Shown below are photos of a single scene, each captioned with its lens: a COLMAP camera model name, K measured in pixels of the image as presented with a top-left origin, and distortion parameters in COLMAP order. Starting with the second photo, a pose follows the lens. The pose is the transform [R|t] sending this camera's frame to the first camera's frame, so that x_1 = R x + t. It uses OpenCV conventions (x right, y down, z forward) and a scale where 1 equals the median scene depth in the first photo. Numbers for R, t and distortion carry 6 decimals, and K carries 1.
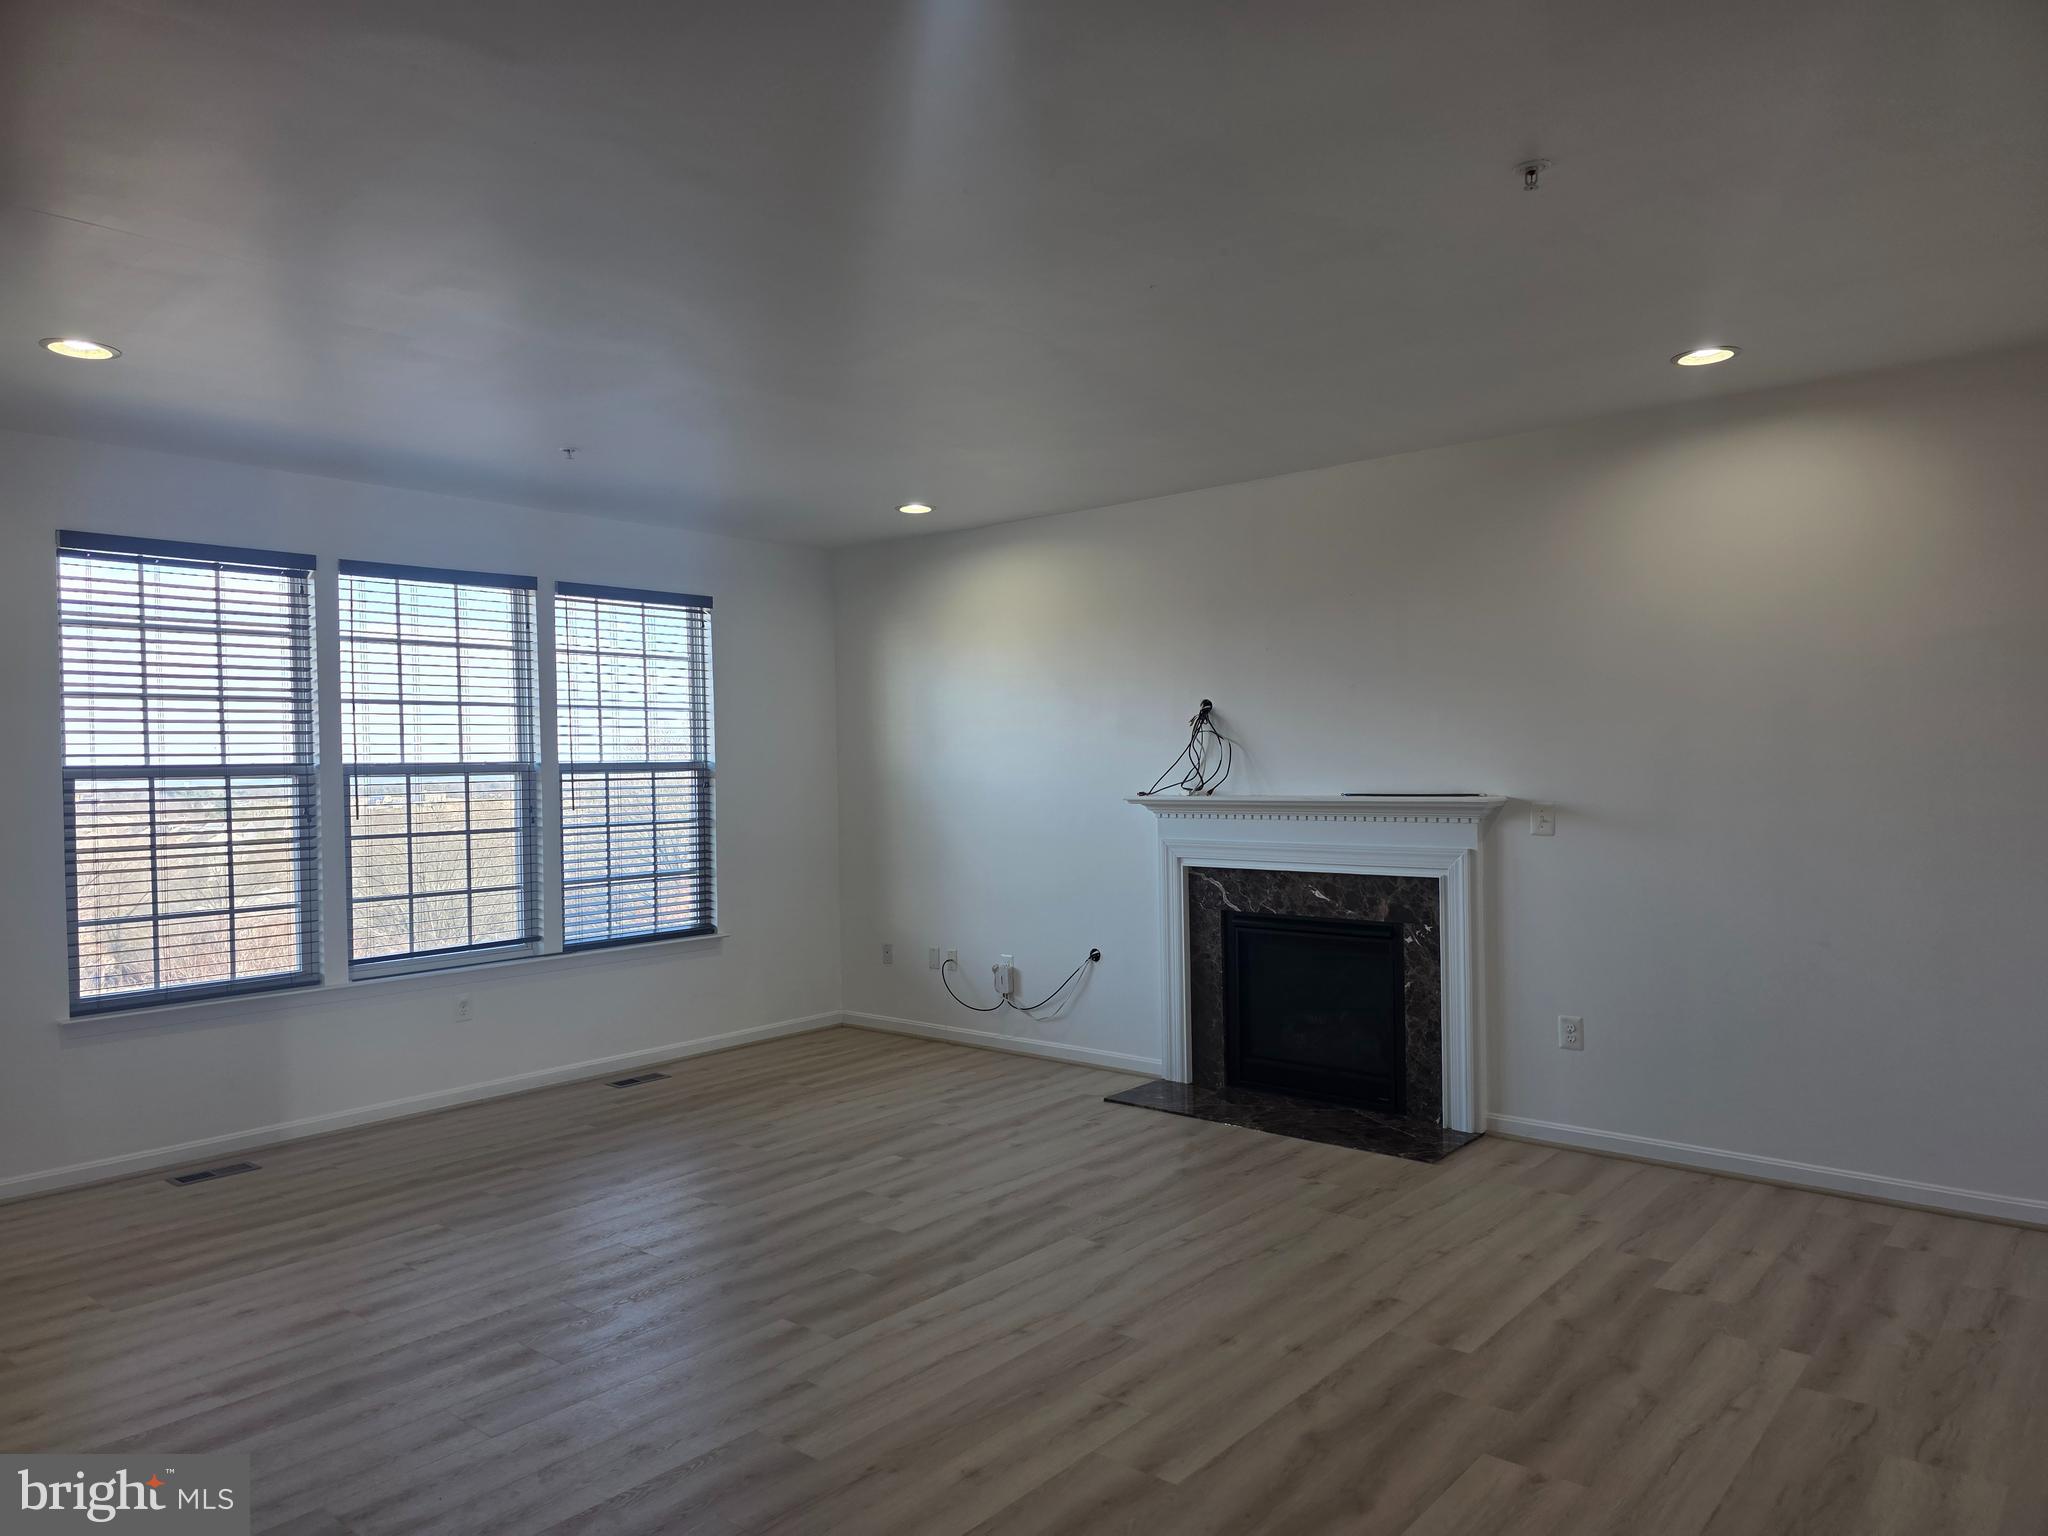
lens RADIAL K [[1370.3, 0, 1024.0], [0, 1370.3, 768.0], [0, 0, 1]] dist [0.061048, -0.054276]
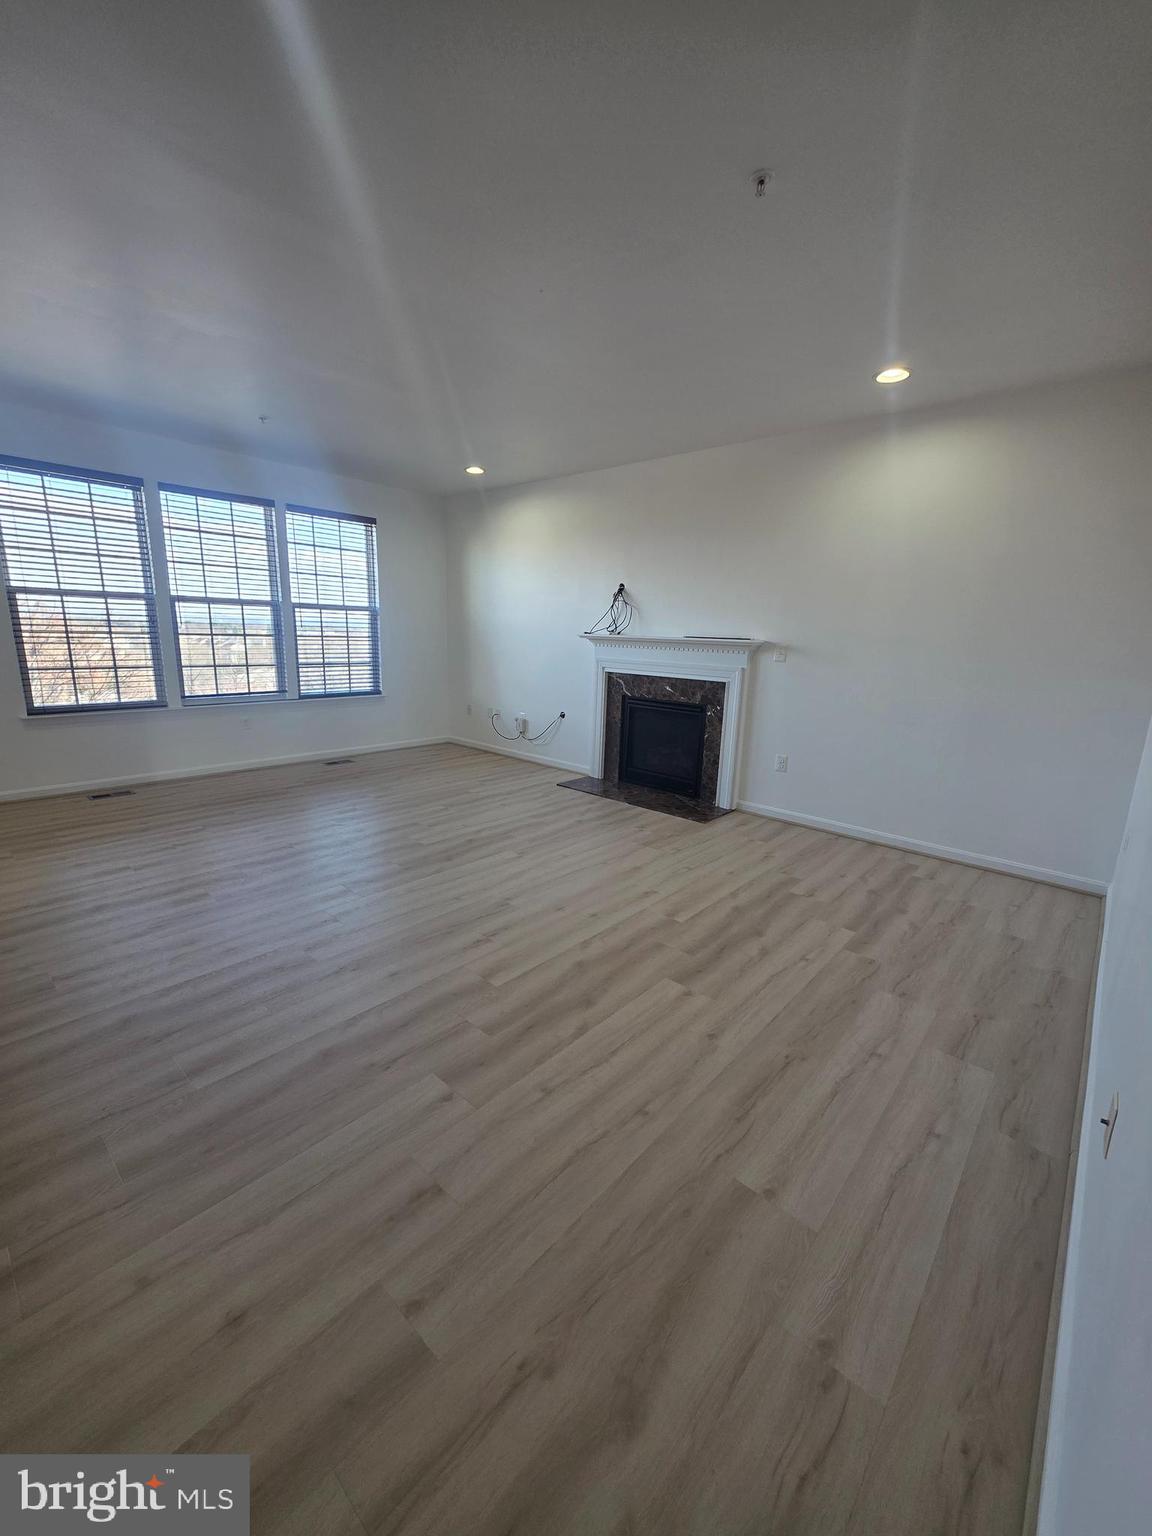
lens RADIAL K [[618.9, 0, 576.0], [0, 618.9, 768.0], [0, 0, 1]] dist [0.000351, -0.000145]
pose [[0.998579, 0.052363, -0.009938, 0.106321], [-0.048973, 0.975036, 0.216580, 0.019622], [0.021031, -0.215786, 0.976214, 0.123738]]
